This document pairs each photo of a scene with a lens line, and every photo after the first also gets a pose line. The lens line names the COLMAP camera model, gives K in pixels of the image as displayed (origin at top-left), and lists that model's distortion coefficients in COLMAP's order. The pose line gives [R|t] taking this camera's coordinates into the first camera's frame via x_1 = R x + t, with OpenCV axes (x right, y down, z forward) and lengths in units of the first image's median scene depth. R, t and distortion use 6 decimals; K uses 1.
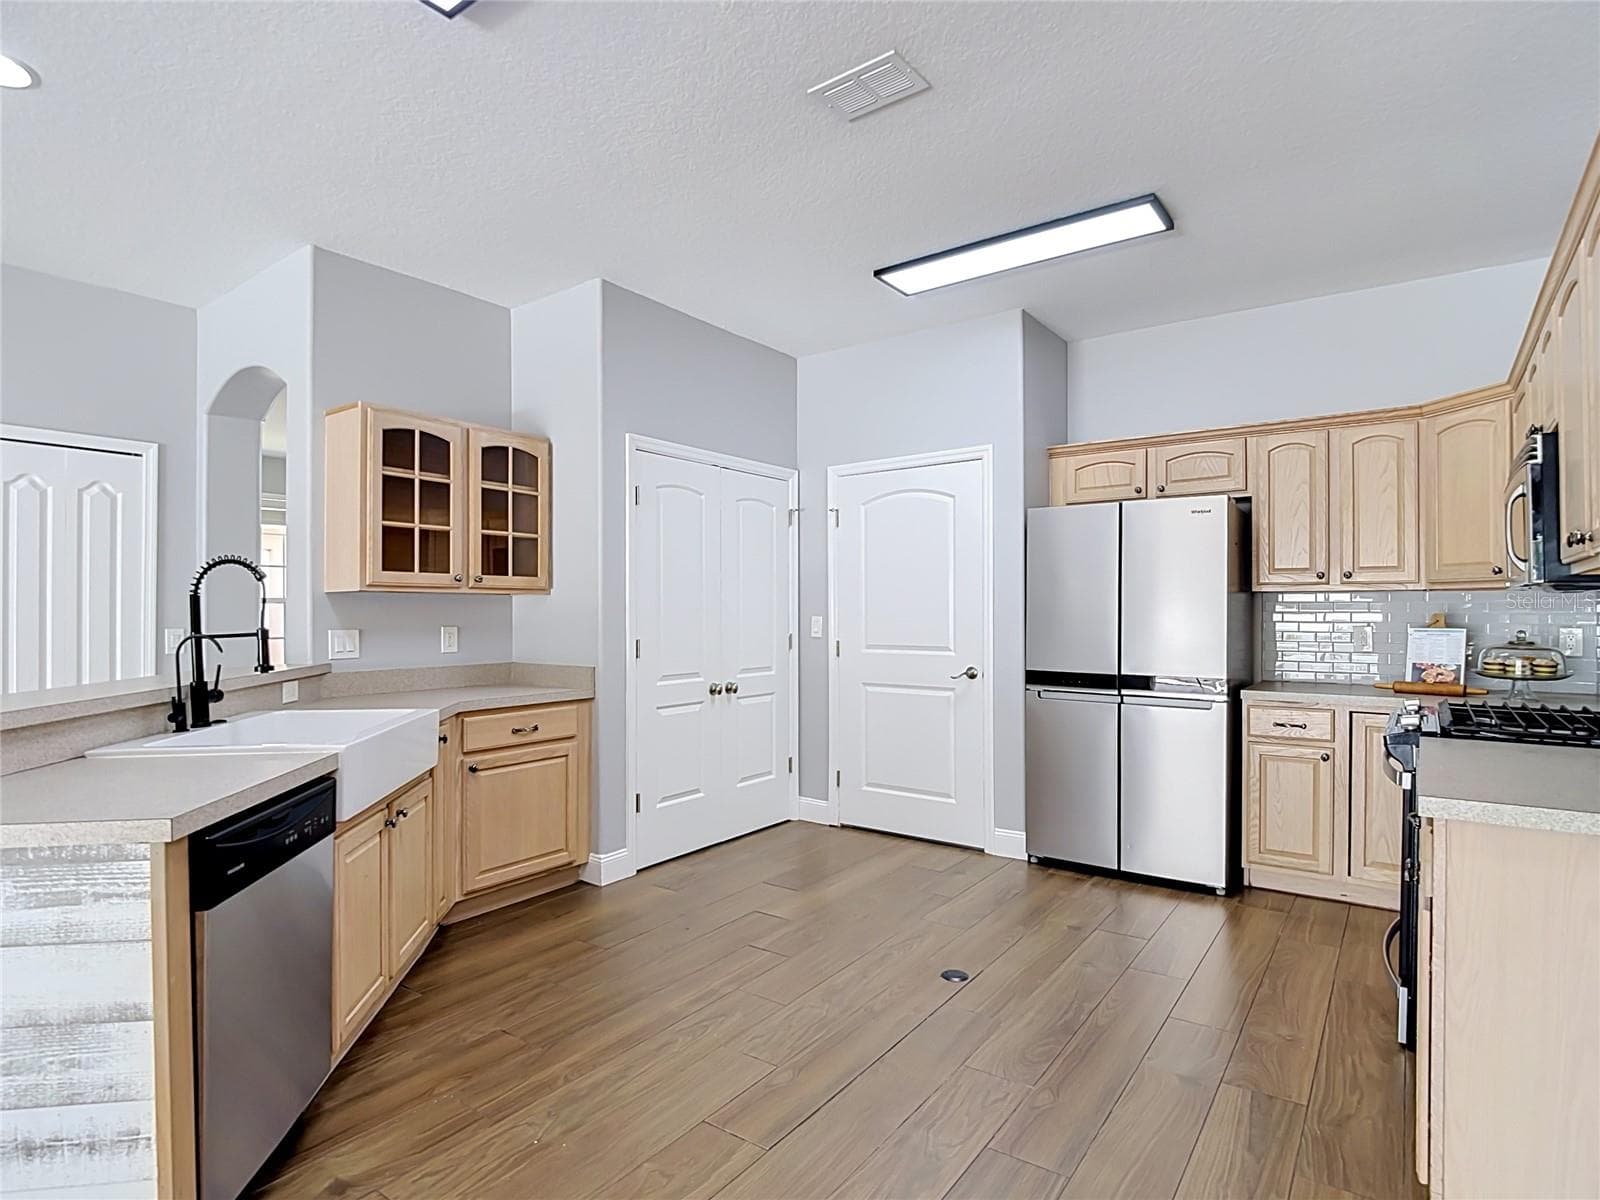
lens RADIAL K [[850.9, 0, 801.7], [0, 850.9, 605.9], [0, 0, 1]] dist [0.000413, 0.000355]
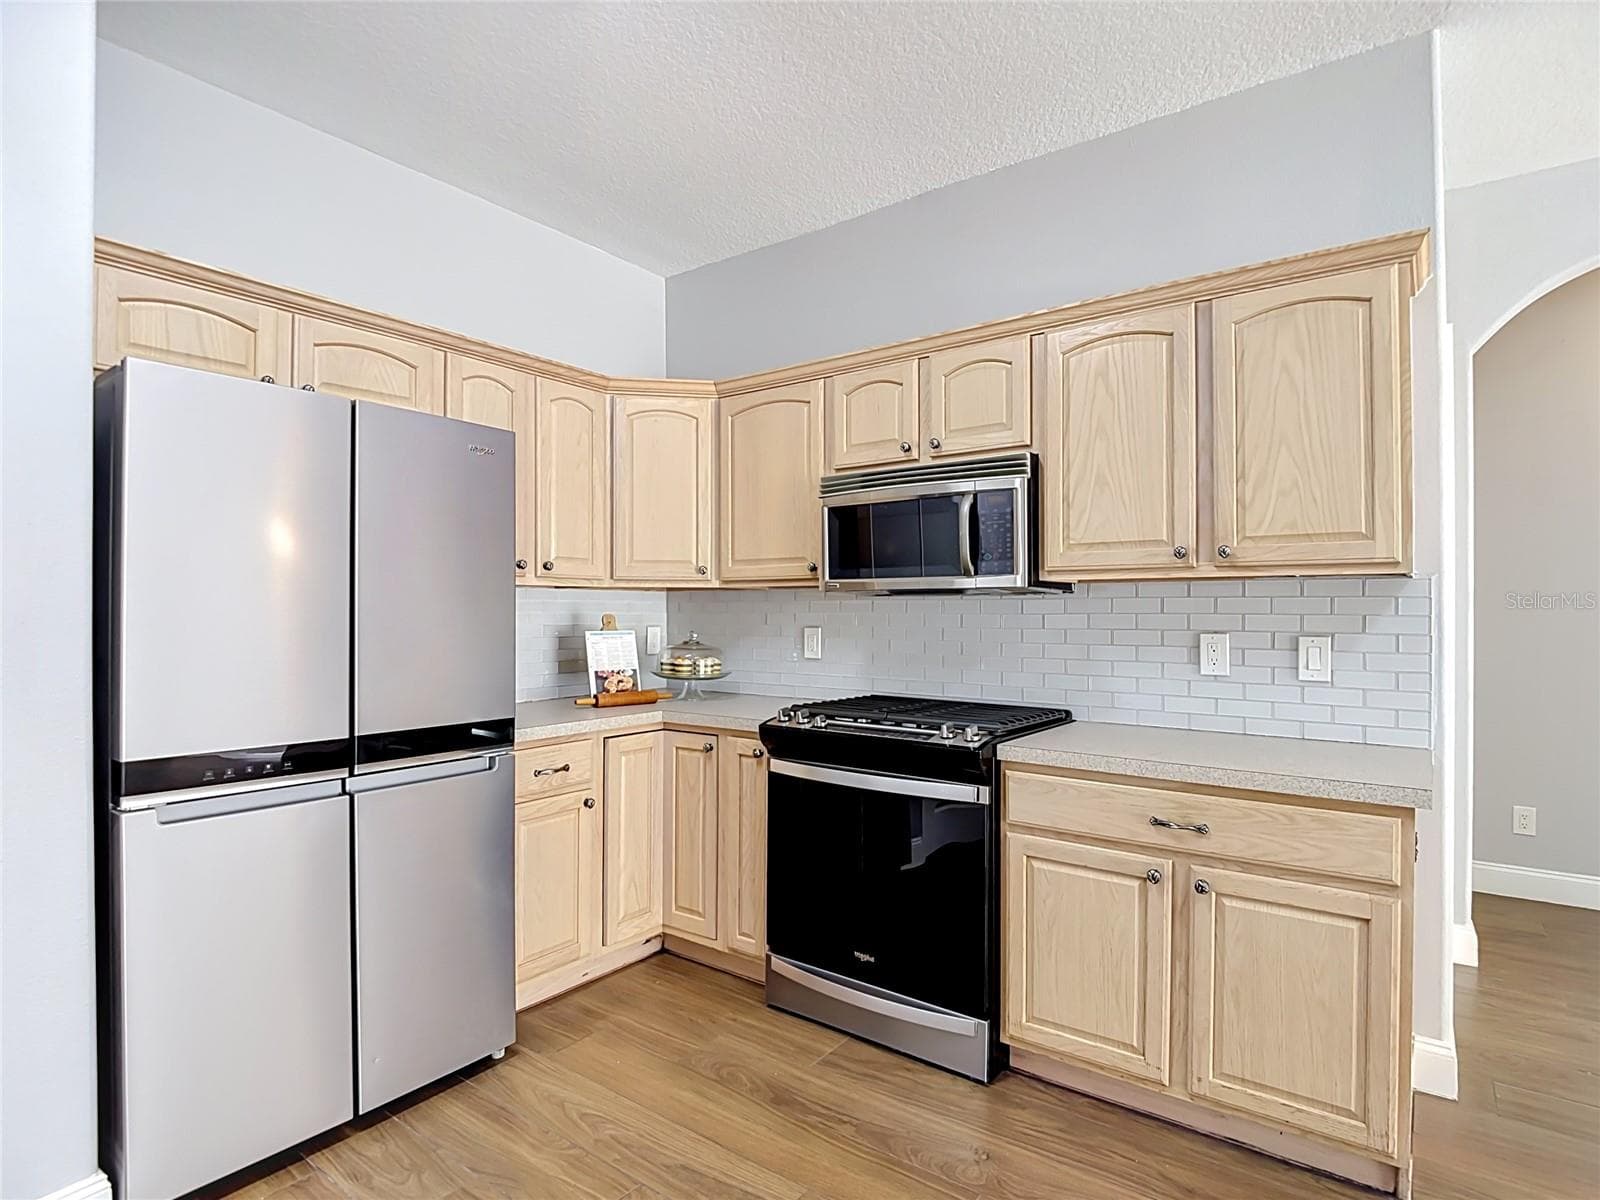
lens RADIAL K [[850.9, 0, 803.1], [0, 850.9, 599.5], [0, 0, 1]] dist [0.000413, 0.000355]
pose [[0.016160, 0.009727, 0.999822, -0.148219], [-0.005341, 0.999939, -0.009642, 0.001148], [-0.999855, -0.005184, 0.016211, 0.788394]]
